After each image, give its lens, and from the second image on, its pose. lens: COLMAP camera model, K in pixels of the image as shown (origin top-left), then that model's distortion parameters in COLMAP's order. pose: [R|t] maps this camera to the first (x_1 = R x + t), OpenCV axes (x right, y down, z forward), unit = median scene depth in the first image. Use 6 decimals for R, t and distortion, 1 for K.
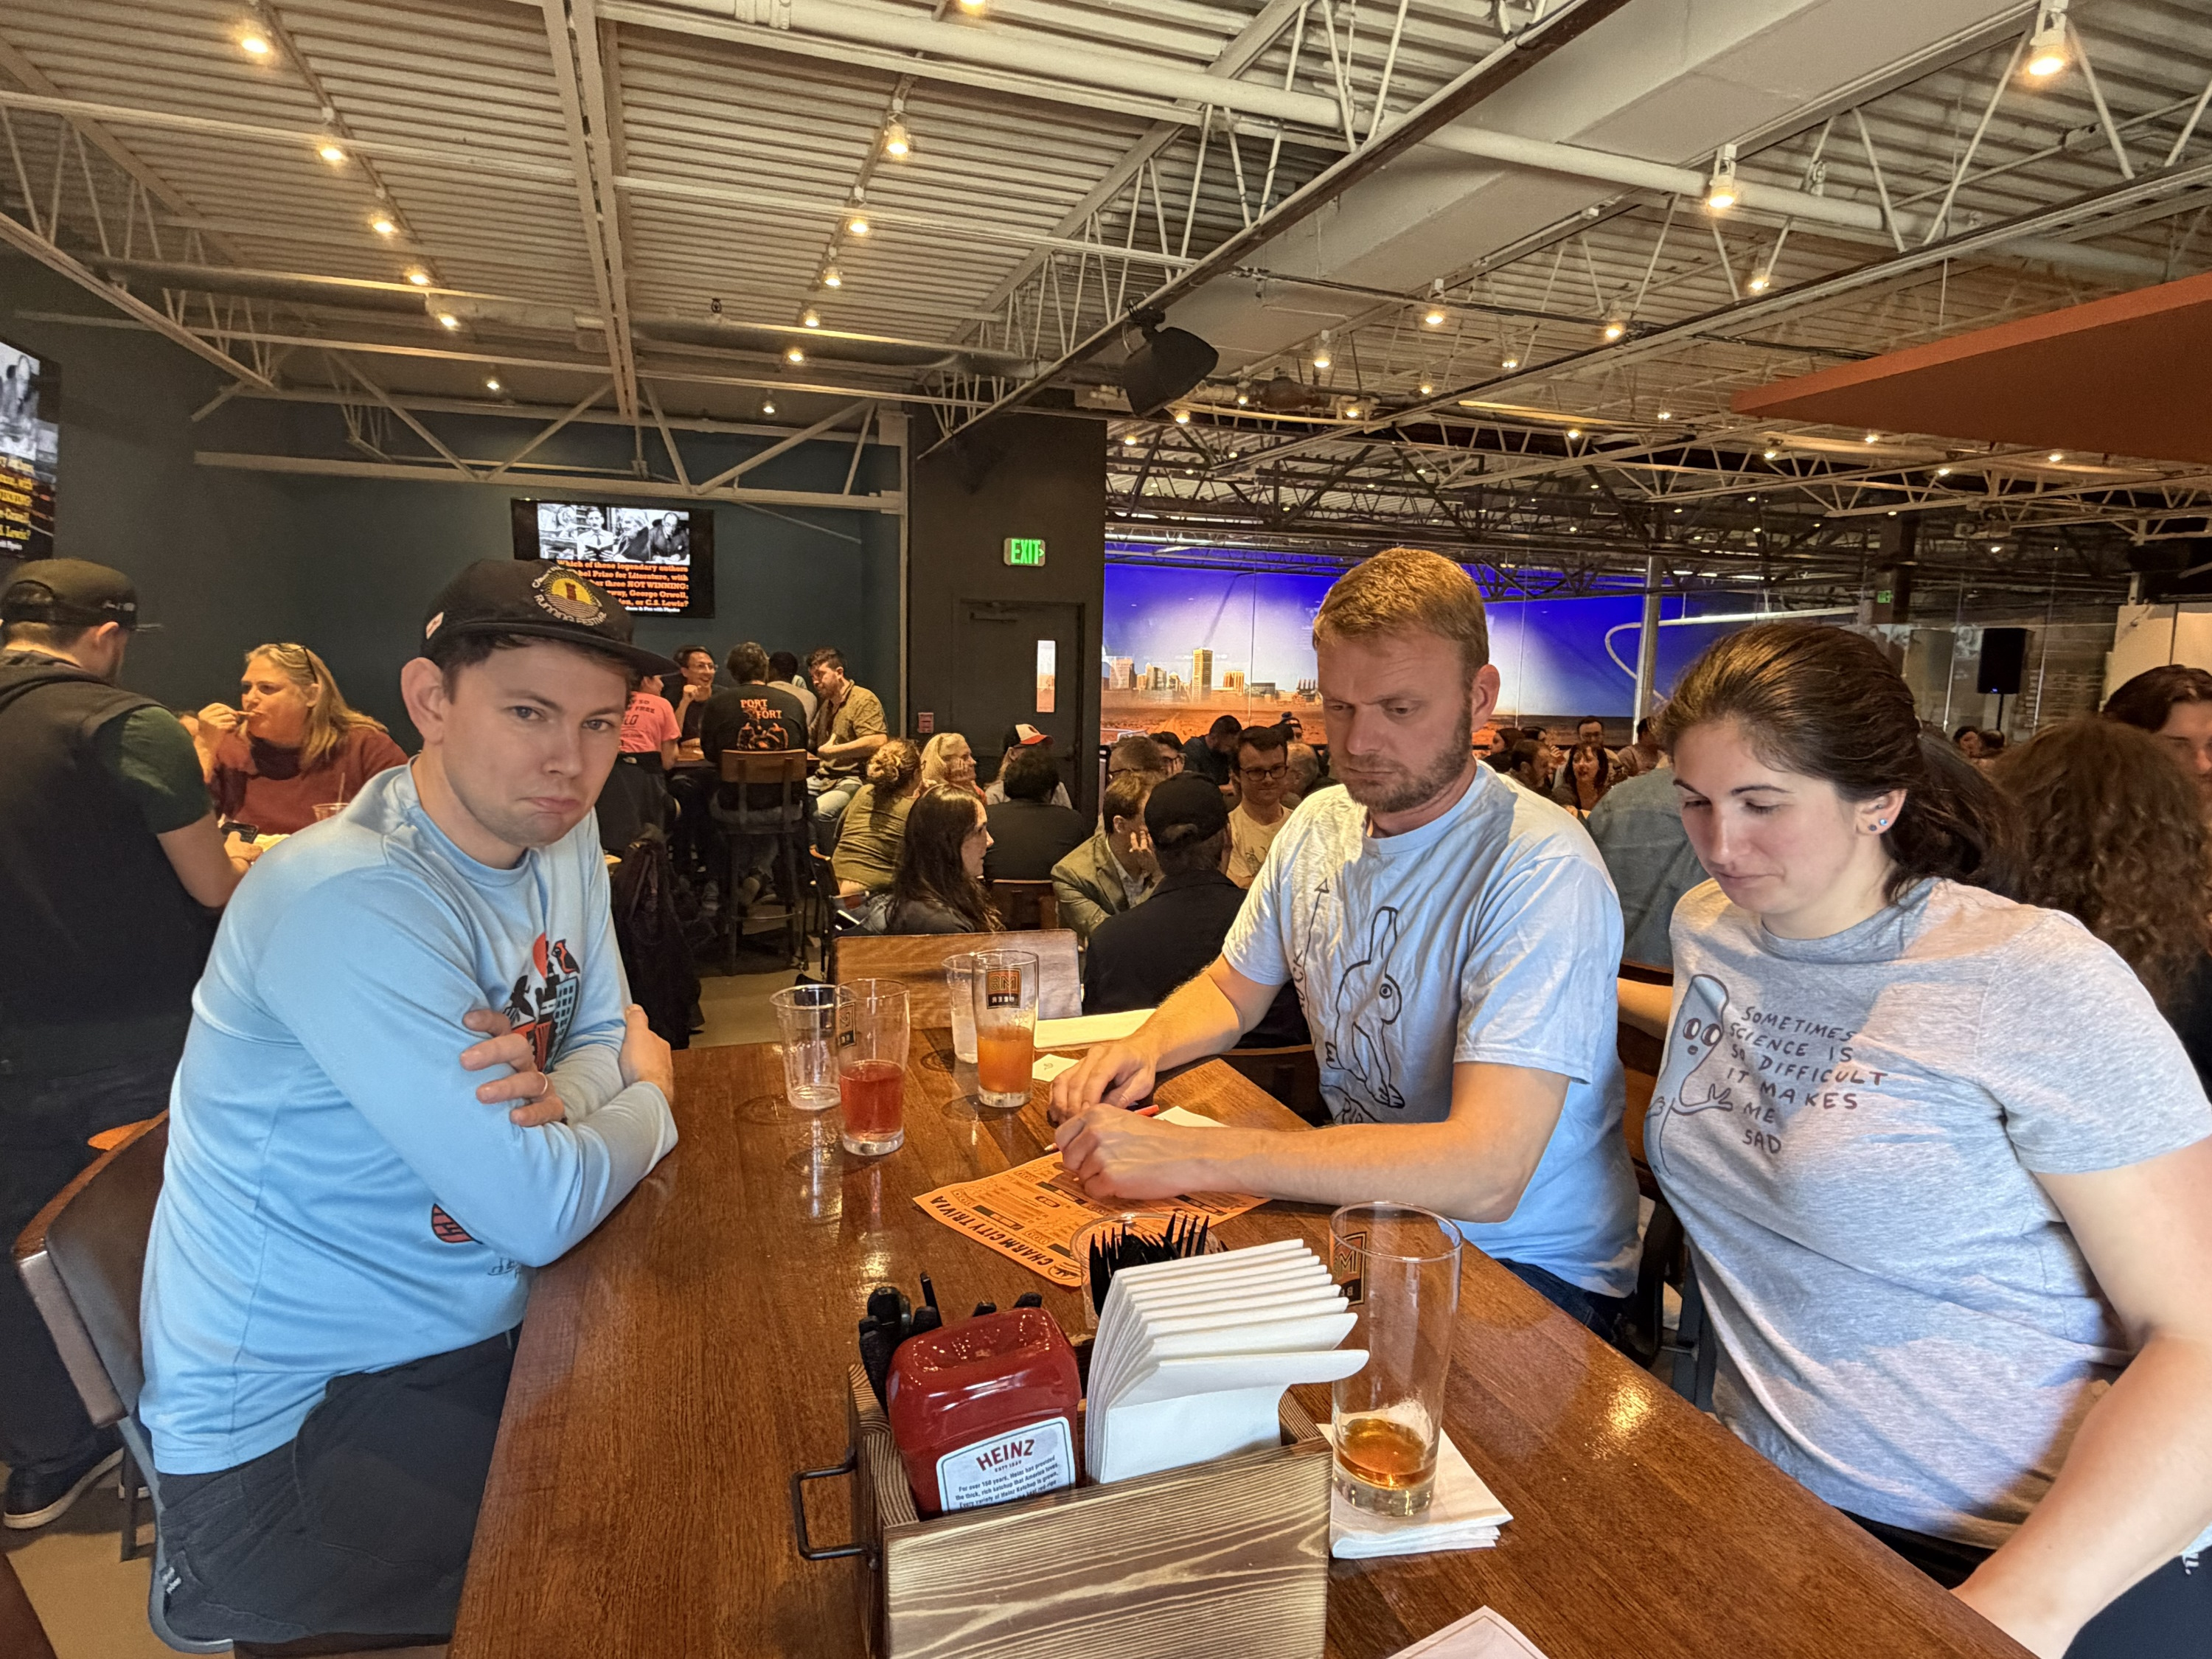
lens RADIAL K [[1243.9, 0, 1096.9], [0, 1243.9, 830.1], [0, 0, 1]] dist [-0.003014, 0.000544]
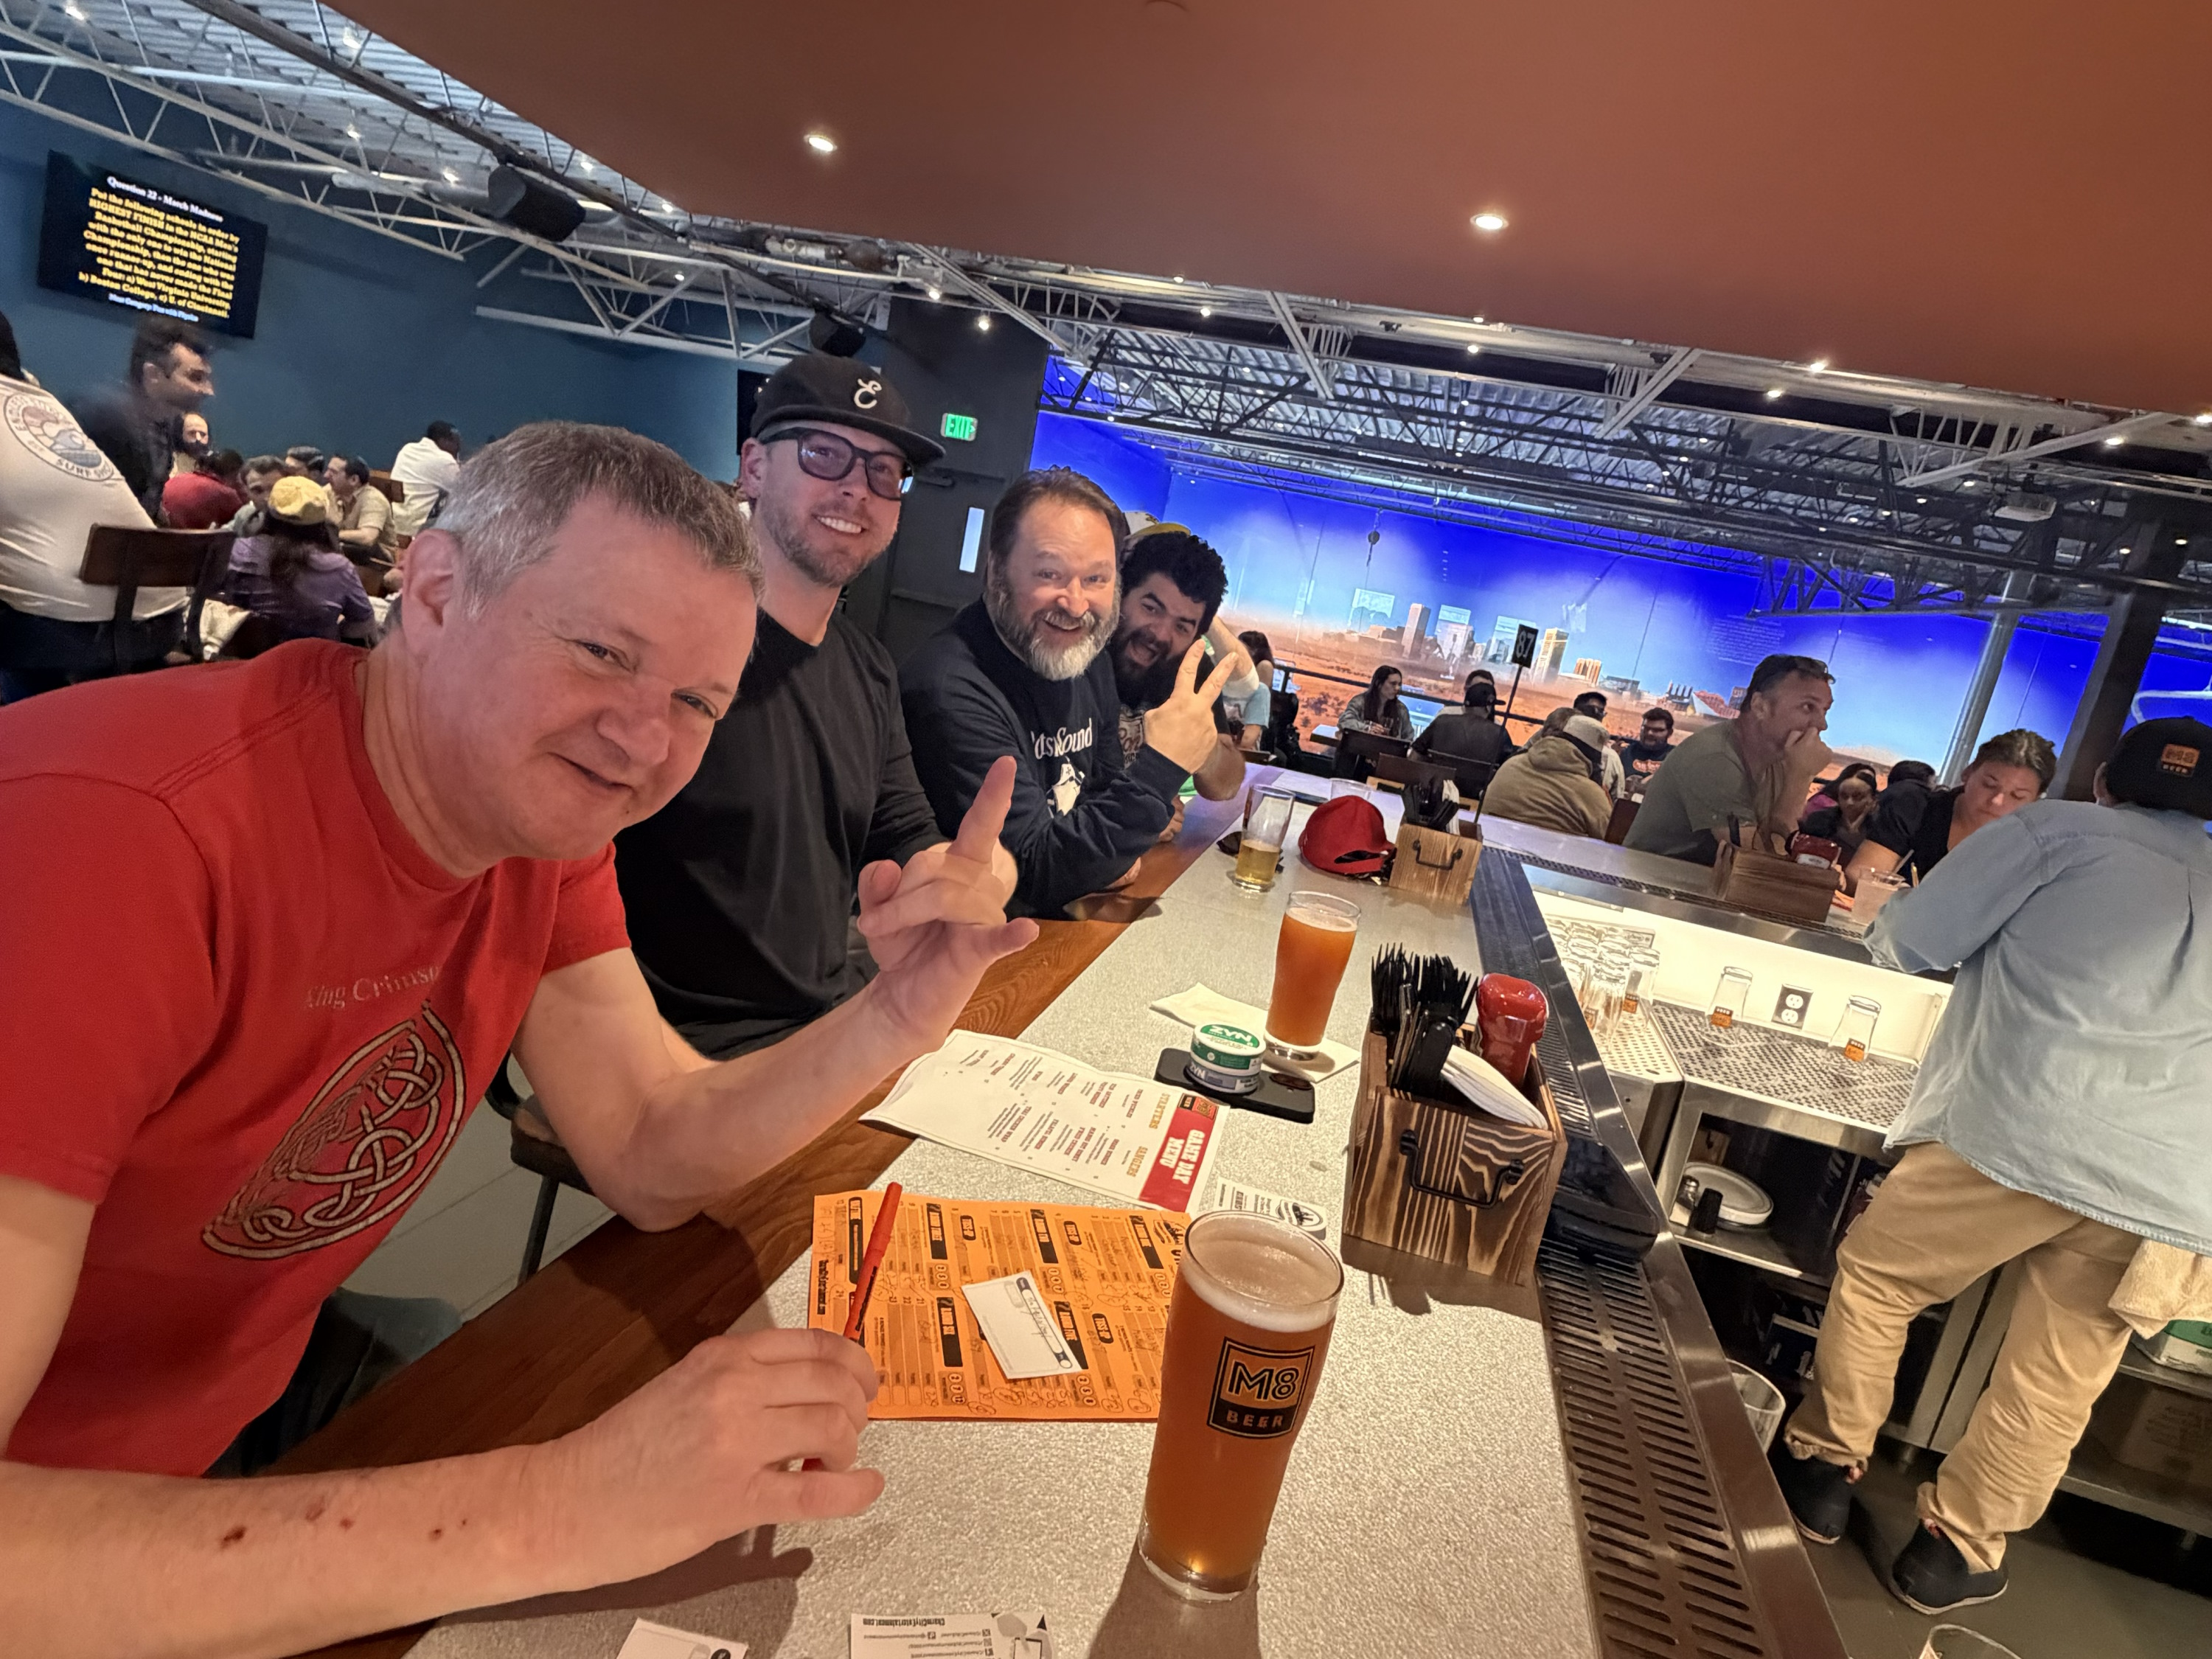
lens RADIAL K [[1176.1, 0, 1088.9], [0, 1176.1, 776.3], [0, 0, 1]] dist [-0.000532, -0.000286]
pose [[0.813170, 0.233953, -0.532935, 0.624942], [-0.243961, 0.968344, 0.052850, 0.002854], [0.528429, 0.087040, 0.844504, 0.151908]]
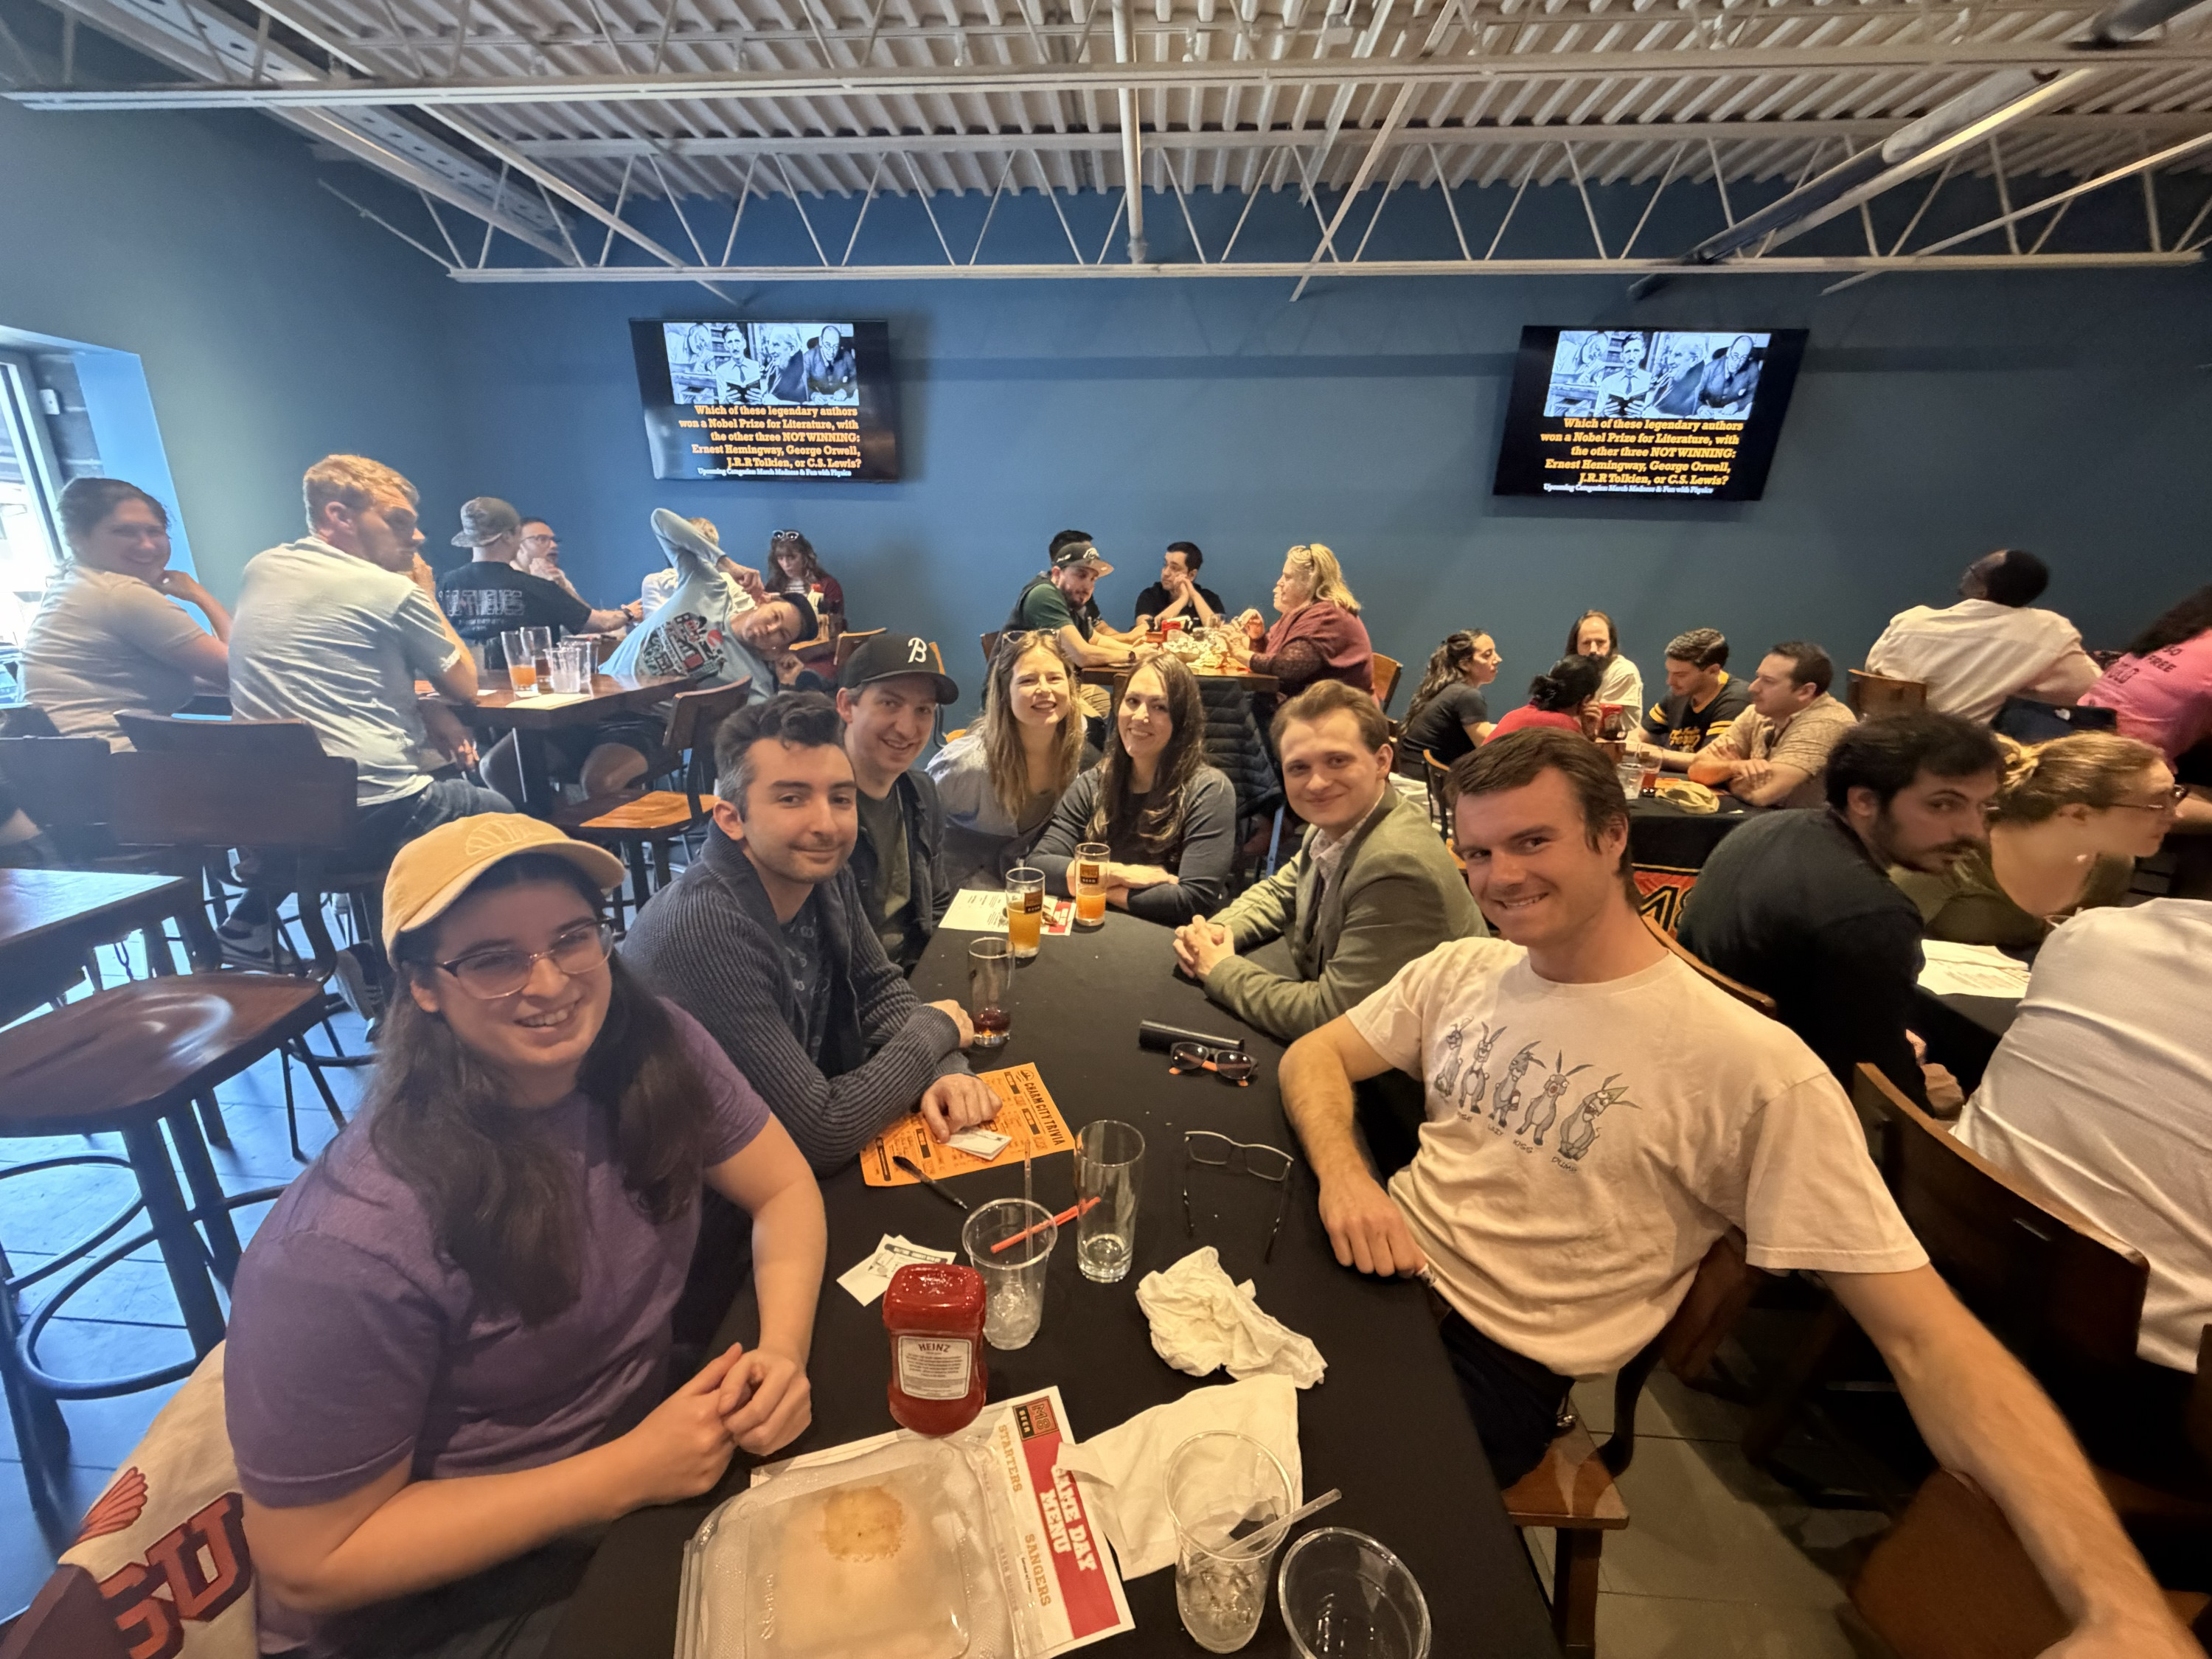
lens RADIAL K [[878.2, 0, 1097.1], [0, 878.2, 825.3], [0, 0, 1]] dist [-0.000399, -0.000104]
pose [[-0.373255, 0.234101, -0.897707, 0.171019], [-0.152985, 0.938860, 0.308443, -0.040303], [0.915028, 0.252464, -0.314621, 0.404969]]
